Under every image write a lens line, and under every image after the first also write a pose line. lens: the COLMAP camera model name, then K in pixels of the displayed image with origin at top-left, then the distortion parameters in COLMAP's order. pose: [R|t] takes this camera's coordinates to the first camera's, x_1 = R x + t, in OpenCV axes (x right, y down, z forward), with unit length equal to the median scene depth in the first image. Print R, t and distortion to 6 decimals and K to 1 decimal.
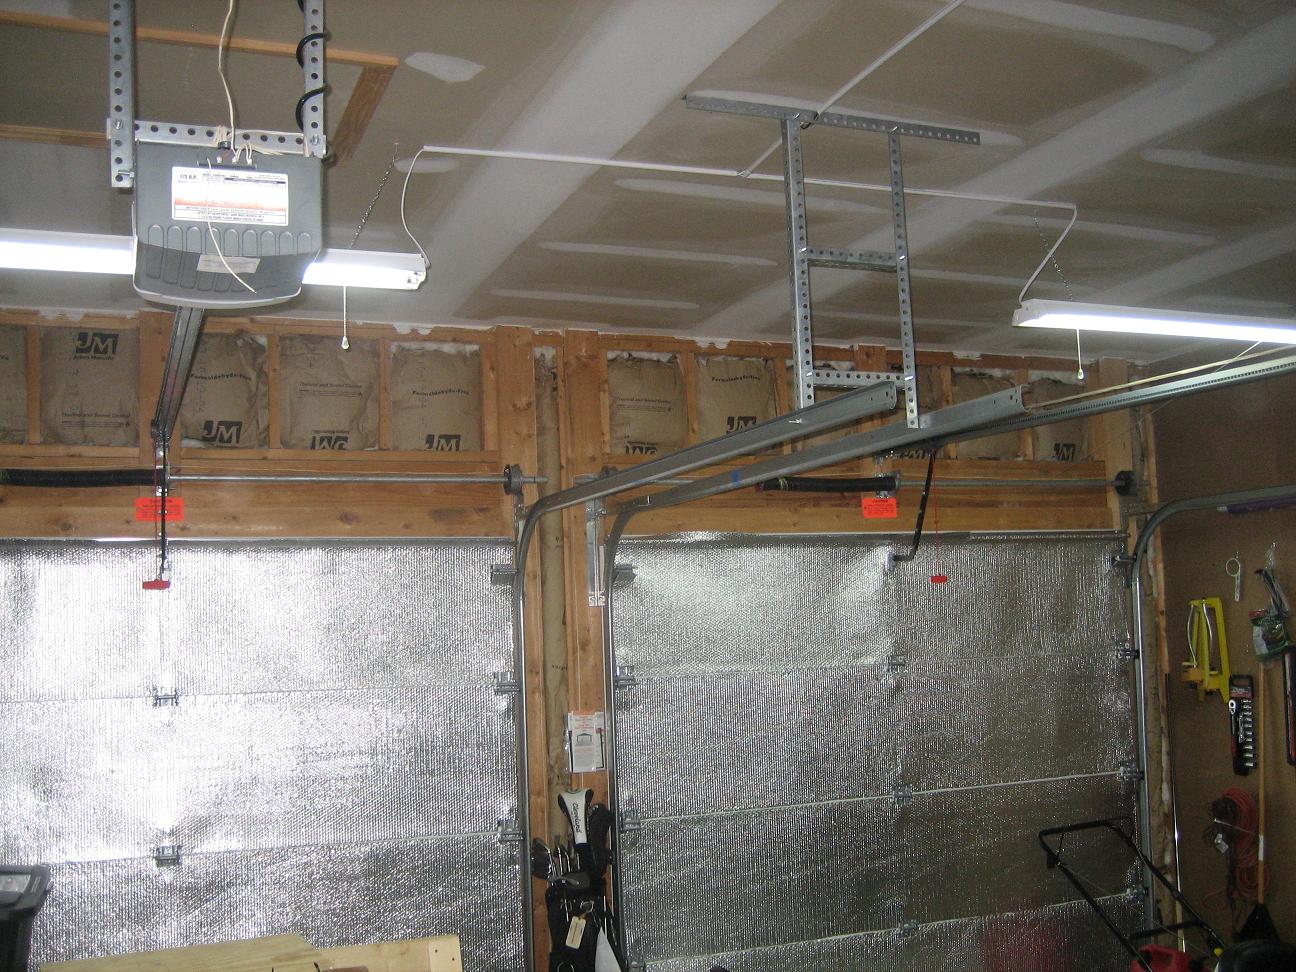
lens RADIAL K [[1328.4, 0, 648.0], [0, 1328.4, 486.0], [0, 0, 1]] dist [-0.134056, 0.112906]
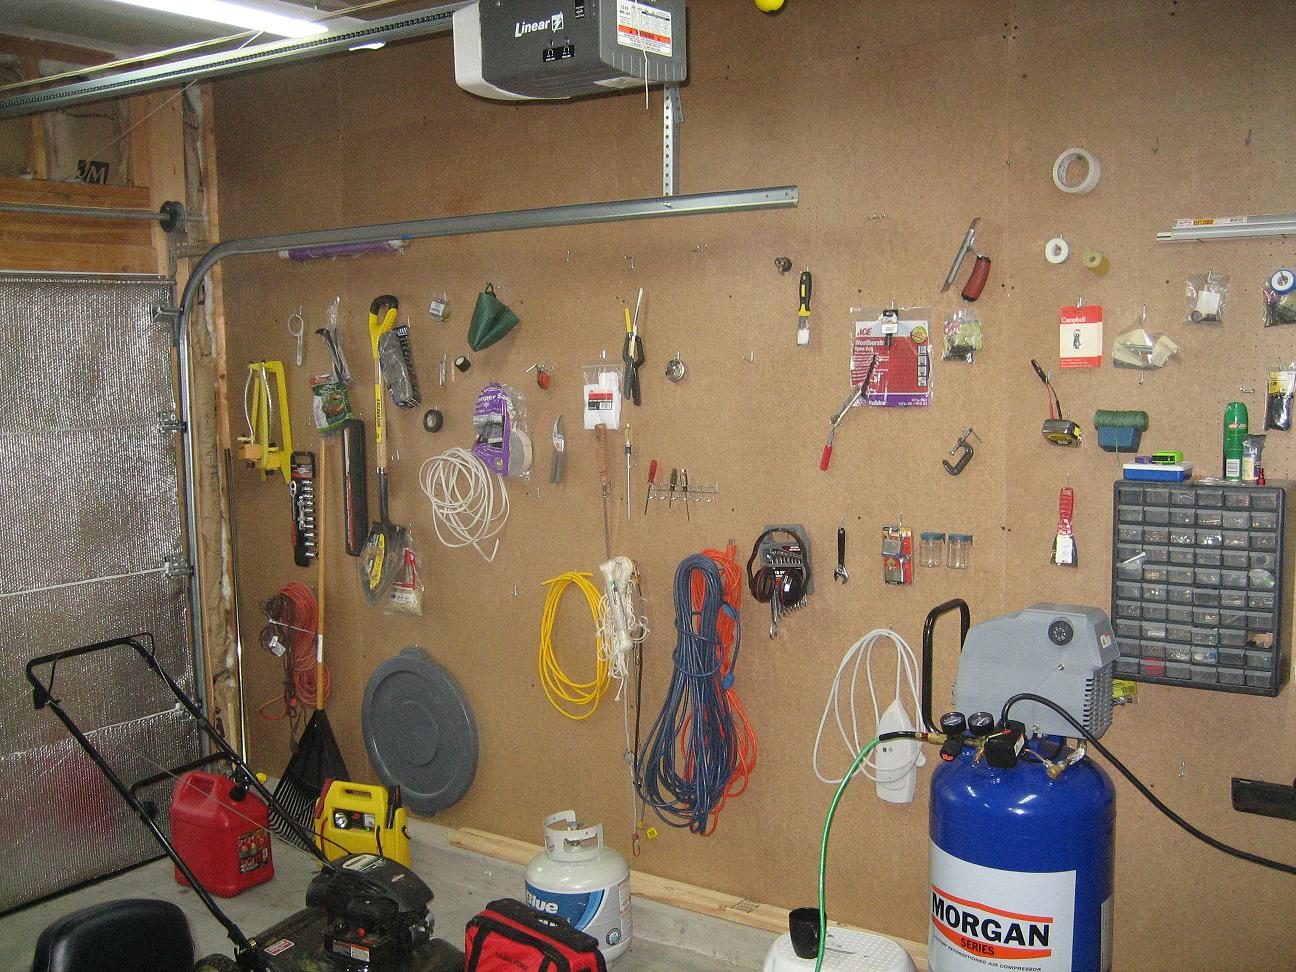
lens RADIAL K [[1328.4, 0, 648.0], [0, 1328.4, 486.0], [0, 0, 1]] dist [-0.134056, 0.112906]
pose [[0.833060, -0.042231, 0.551568, 0.163540], [-0.064203, 0.982962, 0.172229, 0.003881], [-0.549444, -0.178889, 0.816155, 0.158357]]
